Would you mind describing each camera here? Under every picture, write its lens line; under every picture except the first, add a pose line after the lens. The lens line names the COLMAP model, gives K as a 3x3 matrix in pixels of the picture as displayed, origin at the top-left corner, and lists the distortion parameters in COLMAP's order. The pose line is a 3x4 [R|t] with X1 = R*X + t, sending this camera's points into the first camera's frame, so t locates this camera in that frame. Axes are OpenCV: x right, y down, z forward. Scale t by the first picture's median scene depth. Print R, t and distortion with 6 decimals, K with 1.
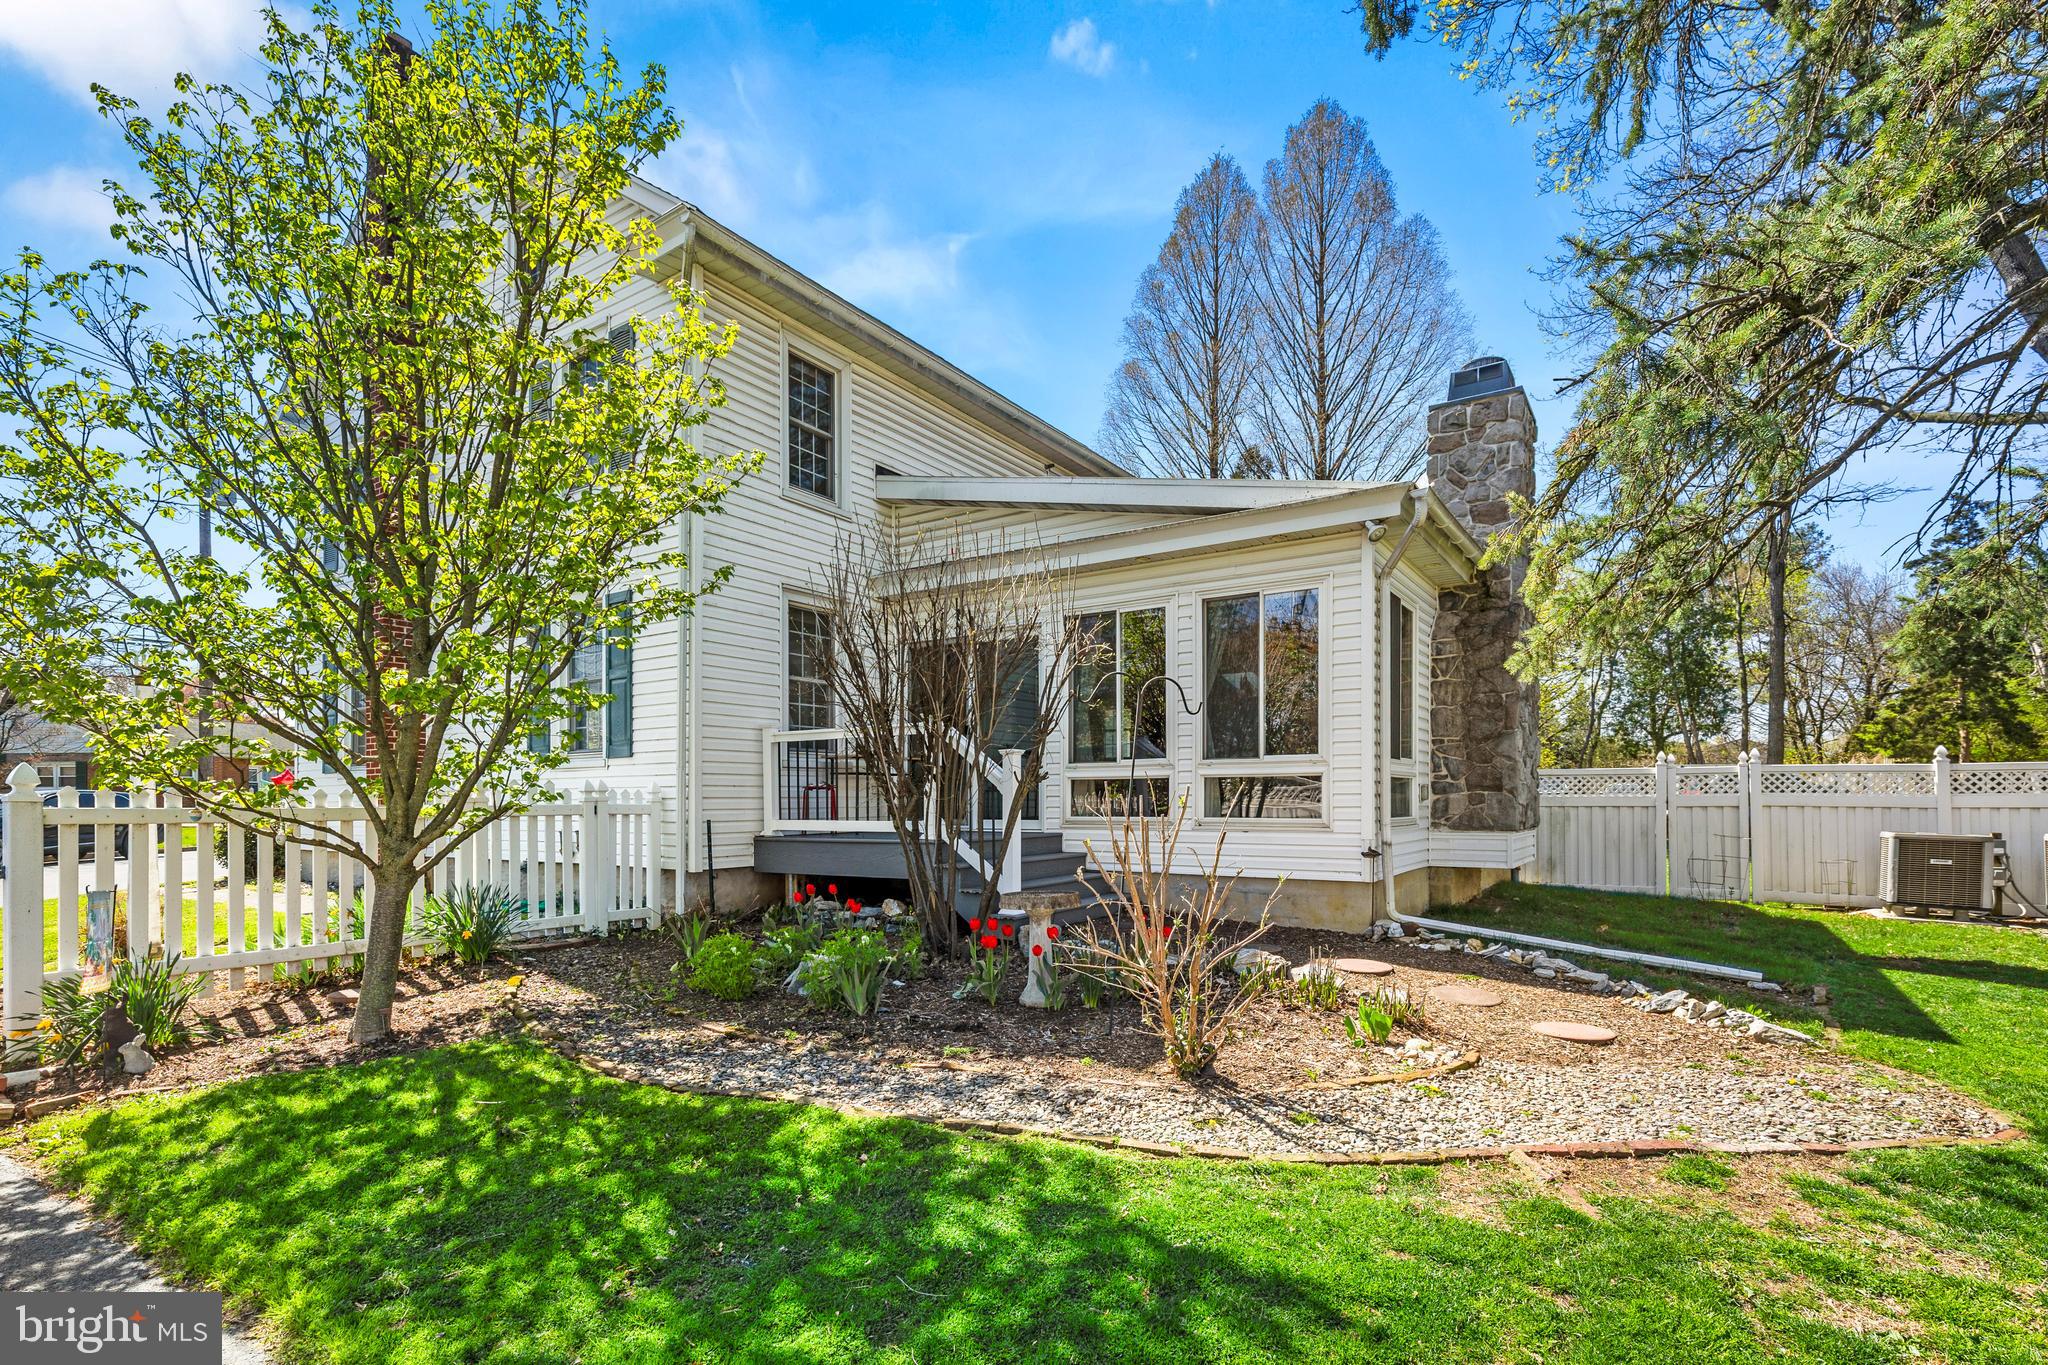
lens RADIAL K [[935.6, 0, 1046.4], [0, 935.6, 654.4], [0, 0, 1]] dist [0.001399, -0.000207]
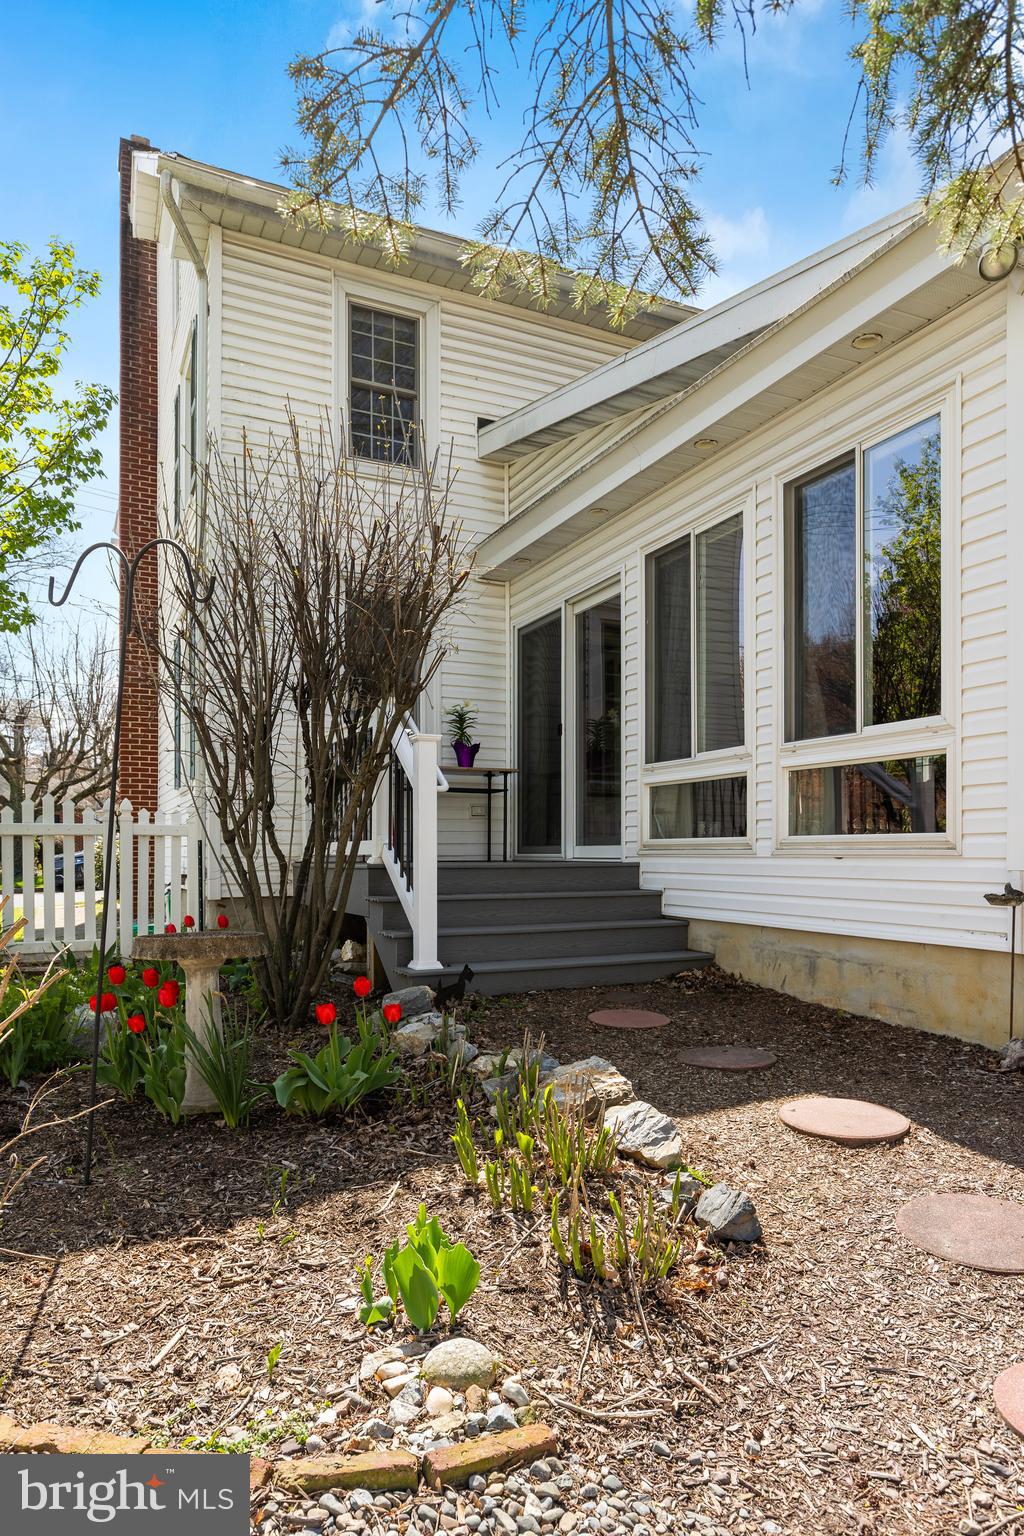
lens RADIAL K [[943.4, 0, 512.0], [0, 943.4, 768.0], [0, 0, 1]] dist [-0.031412, -0.000103]
pose [[0.852480, -0.043741, -0.520926, 0.310872], [0.079399, 0.995766, 0.046323, 0.080061], [0.516694, -0.080851, 0.852344, 0.353315]]
